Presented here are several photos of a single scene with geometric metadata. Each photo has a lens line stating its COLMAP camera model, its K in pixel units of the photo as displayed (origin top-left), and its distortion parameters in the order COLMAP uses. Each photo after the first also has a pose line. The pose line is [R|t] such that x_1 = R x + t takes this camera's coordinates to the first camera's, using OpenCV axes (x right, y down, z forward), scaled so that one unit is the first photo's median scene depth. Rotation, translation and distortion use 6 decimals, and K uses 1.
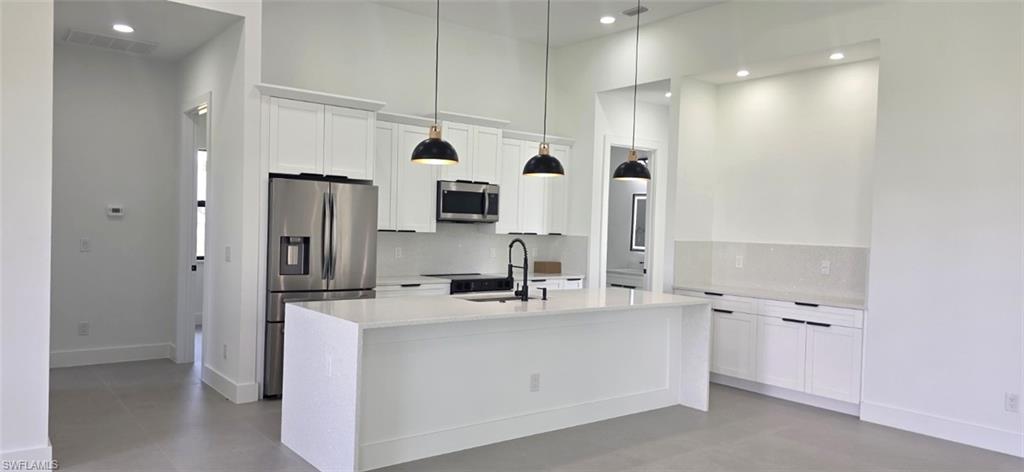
lens RADIAL K [[413.2, 0, 512.0], [0, 413.2, 236.0], [0, 0, 1]] dist [0.001660, -0.000062]
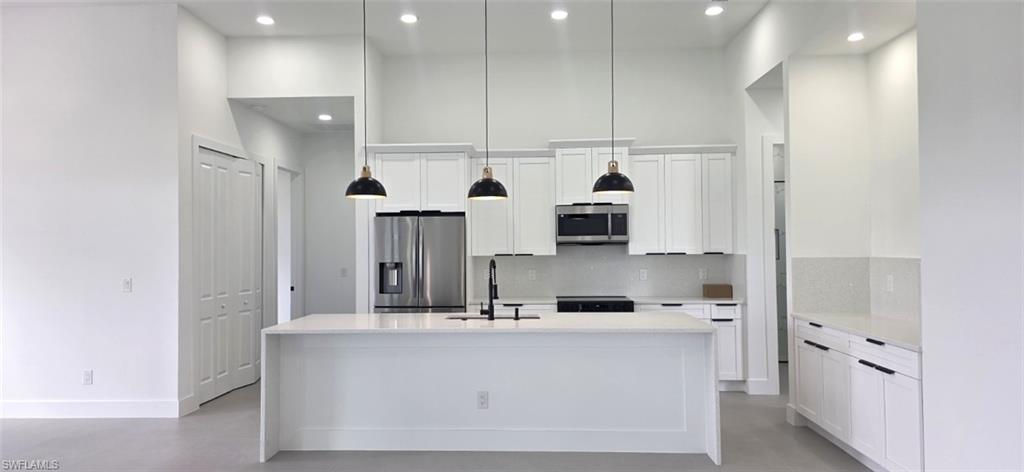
lens RADIAL K [[408.4, 0, 509.2], [0, 408.4, 242.6], [0, 0, 1]] dist [0.001790, 0.000056]
pose [[0.898497, -0.041962, -0.436970, 0.250072], [0.024530, 0.998665, -0.045464, 0.004908], [0.438294, 0.030131, 0.898326, 0.040174]]
